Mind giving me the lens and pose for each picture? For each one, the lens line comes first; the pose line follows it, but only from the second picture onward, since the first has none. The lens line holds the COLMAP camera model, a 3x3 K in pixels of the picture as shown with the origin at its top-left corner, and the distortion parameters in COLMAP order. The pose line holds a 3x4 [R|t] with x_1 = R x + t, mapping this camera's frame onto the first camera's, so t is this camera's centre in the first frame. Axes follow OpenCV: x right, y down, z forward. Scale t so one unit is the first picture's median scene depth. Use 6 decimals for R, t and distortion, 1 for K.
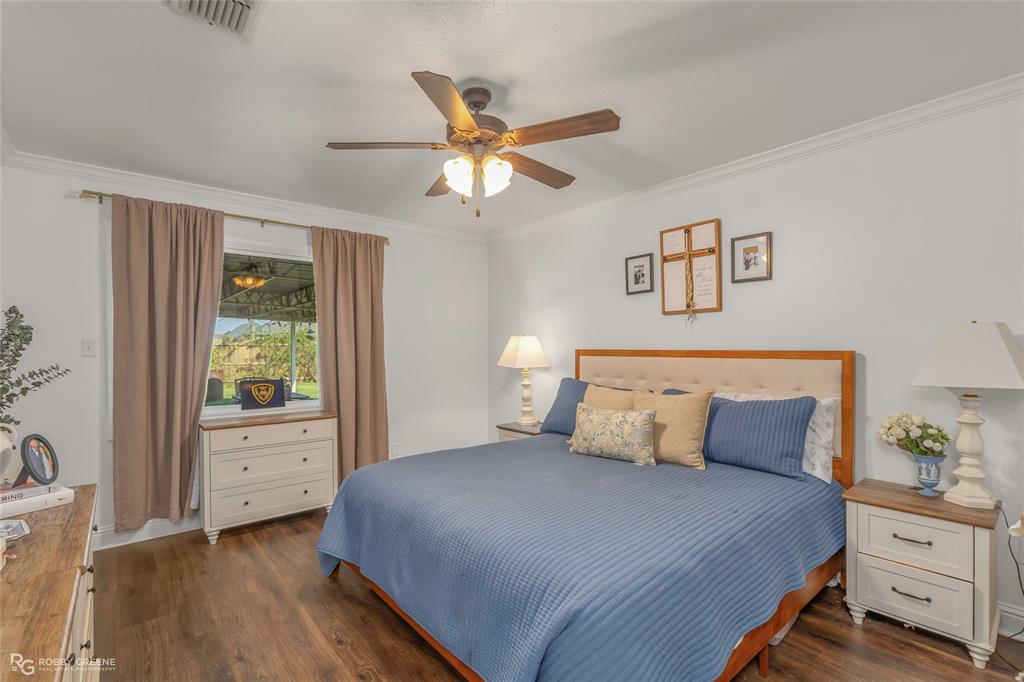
lens RADIAL K [[464.0, 0, 507.5], [0, 464.0, 349.8], [0, 0, 1]] dist [-0.003502, 0.001956]
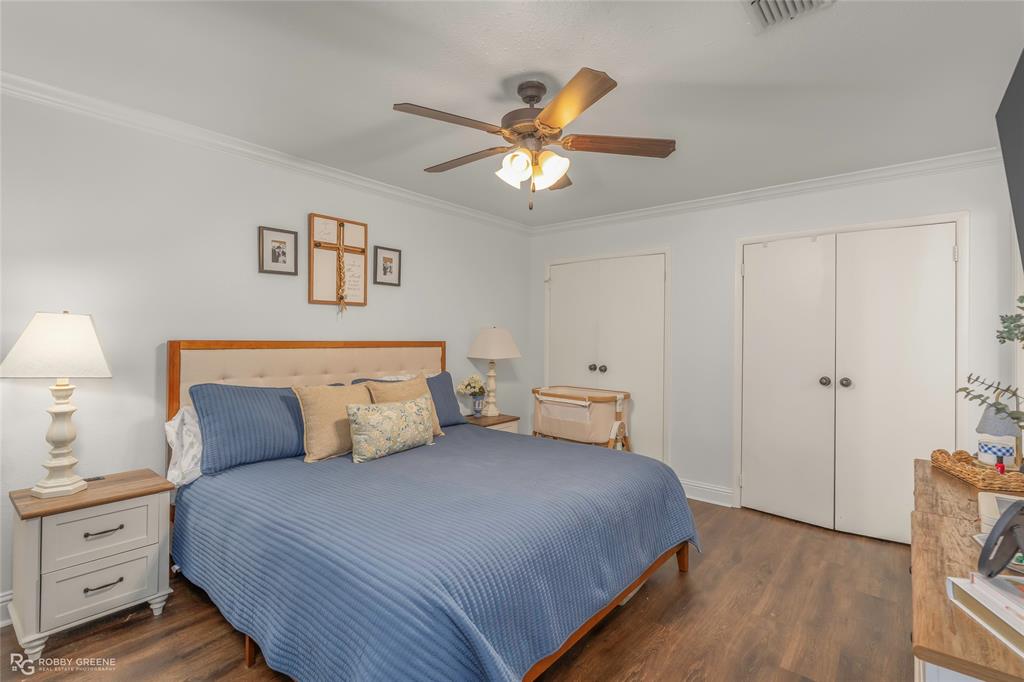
lens RADIAL K [[464.0, 0, 507.7], [0, 464.0, 333.6], [0, 0, 1]] dist [-0.003502, 0.001956]
pose [[-0.153148, 0.013489, 0.988111, -0.673380], [0.001098, 0.999909, -0.013480, -0.001667], [-0.988203, -0.000979, -0.153149, 0.791184]]
